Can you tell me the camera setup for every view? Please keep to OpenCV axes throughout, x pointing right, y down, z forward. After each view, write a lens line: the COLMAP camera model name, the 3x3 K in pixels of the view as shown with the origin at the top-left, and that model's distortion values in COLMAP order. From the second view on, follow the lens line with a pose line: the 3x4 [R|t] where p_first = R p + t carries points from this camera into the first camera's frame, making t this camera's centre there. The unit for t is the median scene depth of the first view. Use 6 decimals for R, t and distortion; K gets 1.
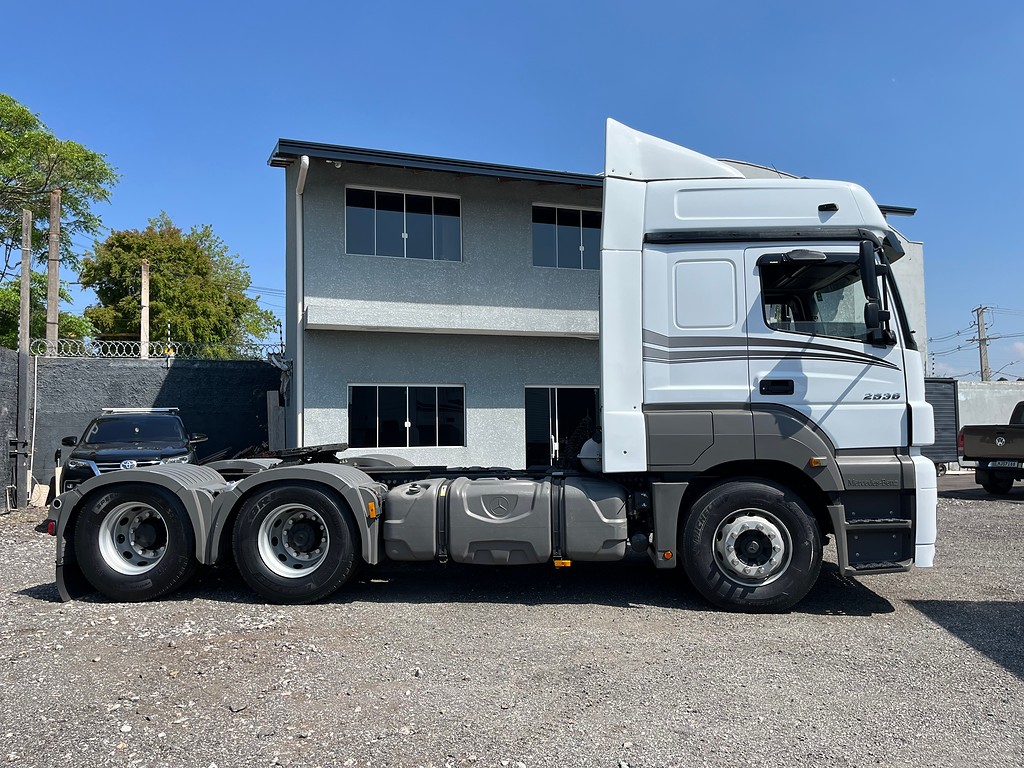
lens RADIAL K [[759.5, 0, 512.0], [0, 759.5, 384.0], [0, 0, 1]] dist [0.066696, -0.086456]
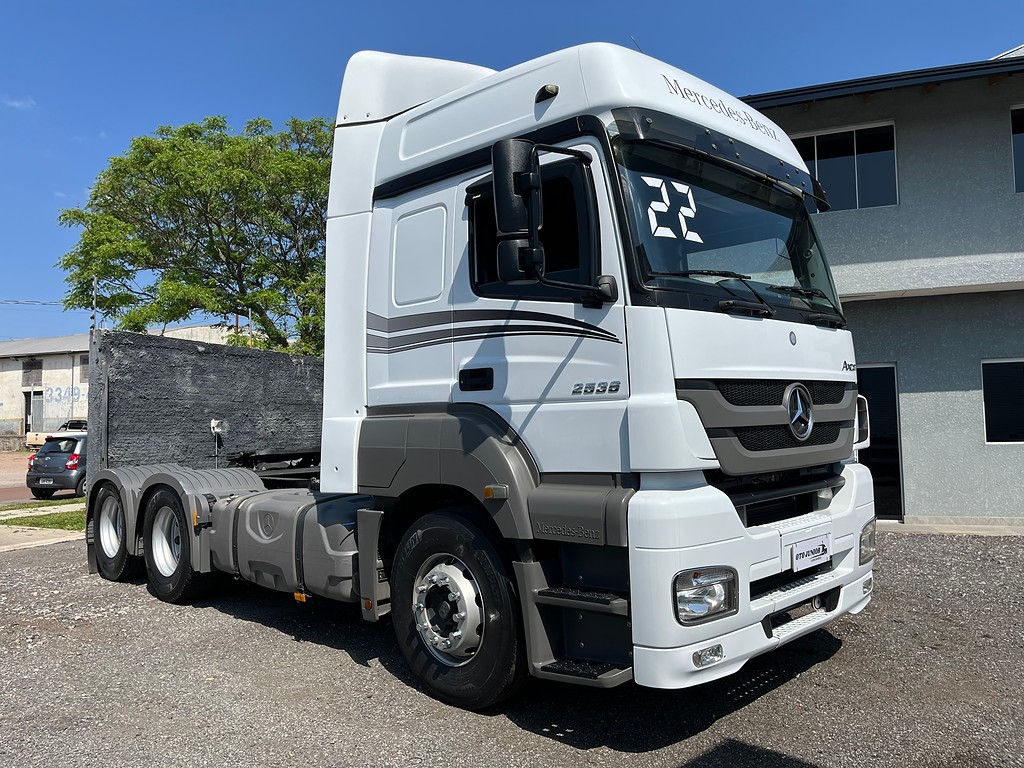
lens RADIAL K [[824.6, 0, 511.1], [0, 824.6, 379.2], [0, 0, 1]] dist [0.087215, -0.194872]
pose [[0.746676, -0.039432, -0.664018, 0.859304], [0.048271, 0.998822, -0.005034, 0.009072], [0.663434, -0.028294, 0.747699, 0.467639]]
